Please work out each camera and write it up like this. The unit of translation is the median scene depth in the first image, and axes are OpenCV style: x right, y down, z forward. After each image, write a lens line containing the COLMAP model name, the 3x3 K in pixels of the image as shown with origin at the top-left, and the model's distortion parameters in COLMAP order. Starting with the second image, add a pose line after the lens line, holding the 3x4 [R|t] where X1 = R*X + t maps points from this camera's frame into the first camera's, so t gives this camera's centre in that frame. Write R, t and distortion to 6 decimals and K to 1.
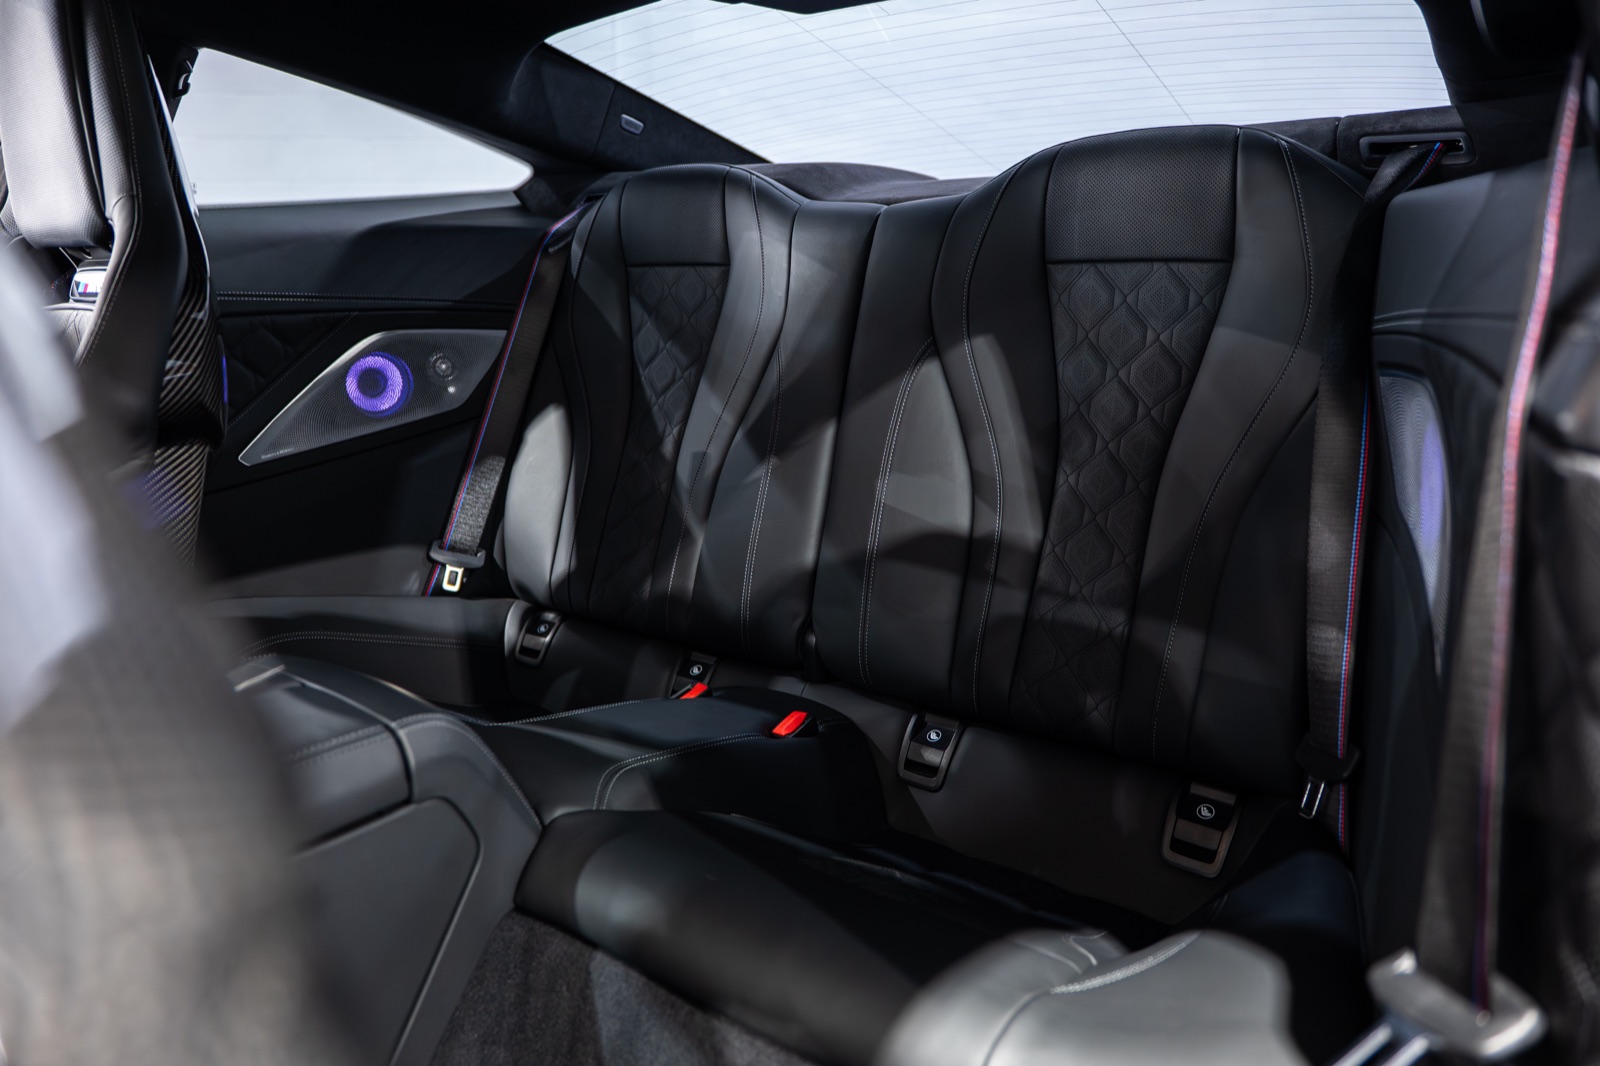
lens RADIAL K [[1124.3, 0, 799.5], [0, 1124.3, 531.0], [0, 0, 1]] dist [-0.005890, 0.008309]
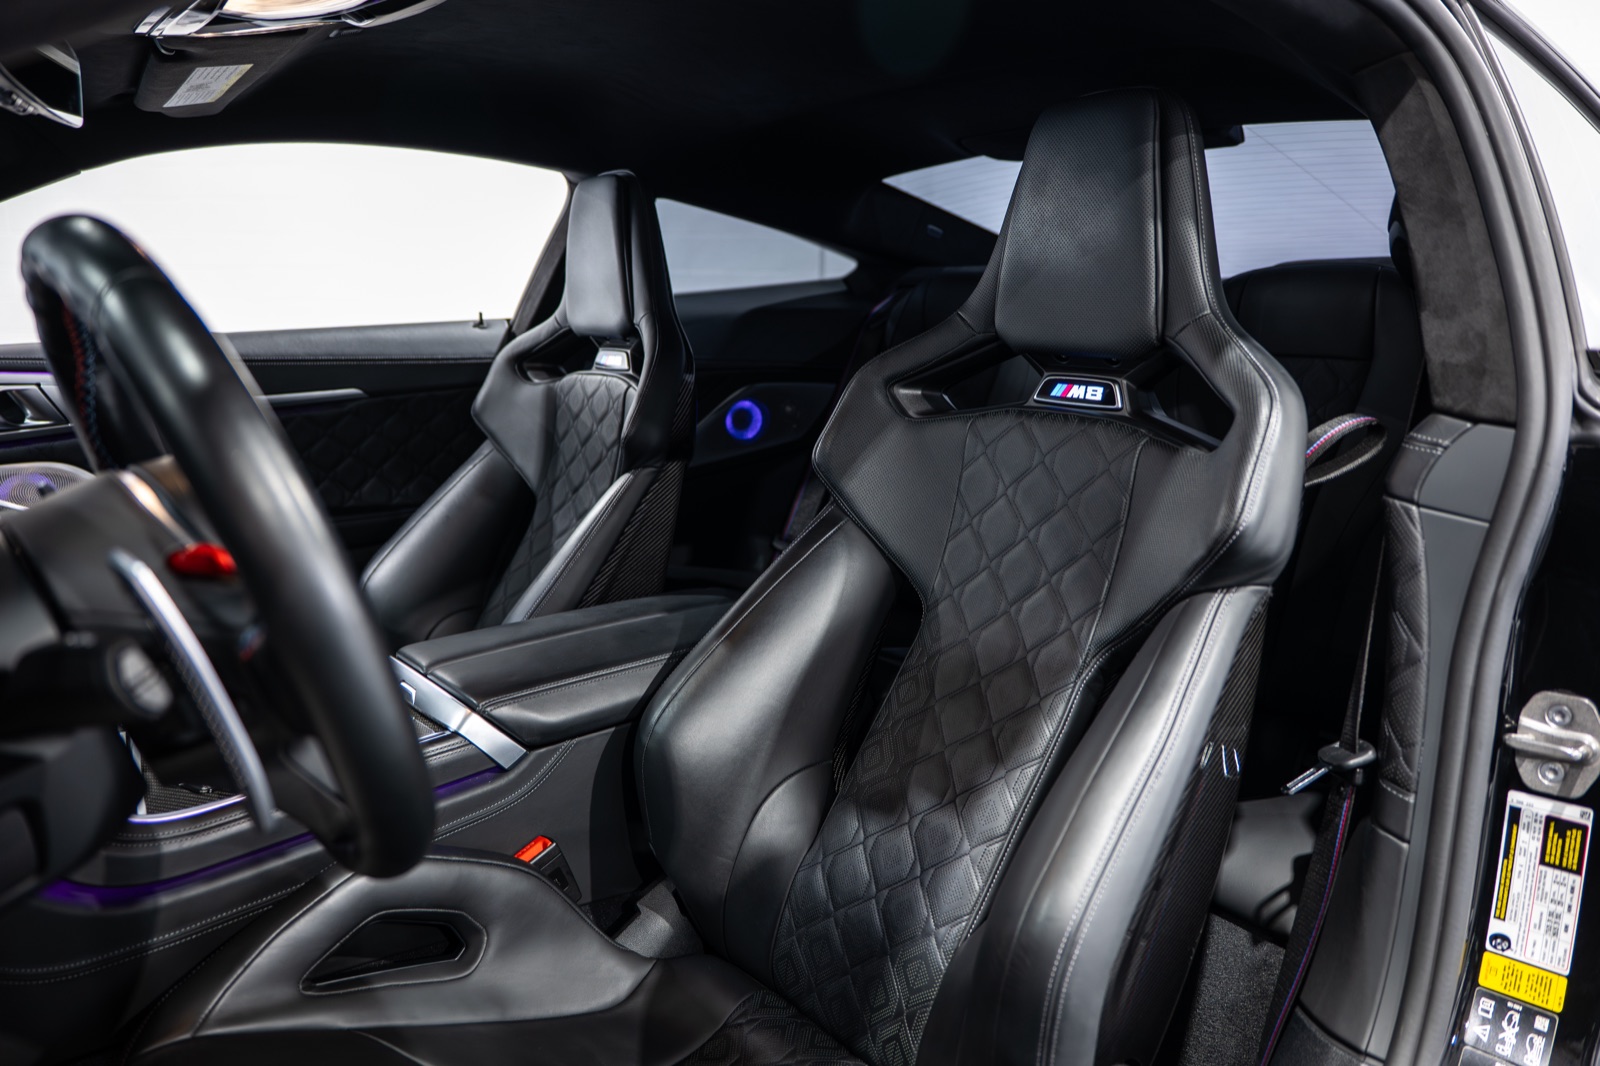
lens RADIAL K [[1124.3, 0, 805.2], [0, 1124.3, 531.9], [0, 0, 1]] dist [-0.005890, 0.008309]
pose [[0.975467, 0.055264, -0.213095, 0.004812], [-0.060185, 0.998048, -0.016671, 0.027685], [0.211757, 0.029087, 0.976889, -0.358895]]
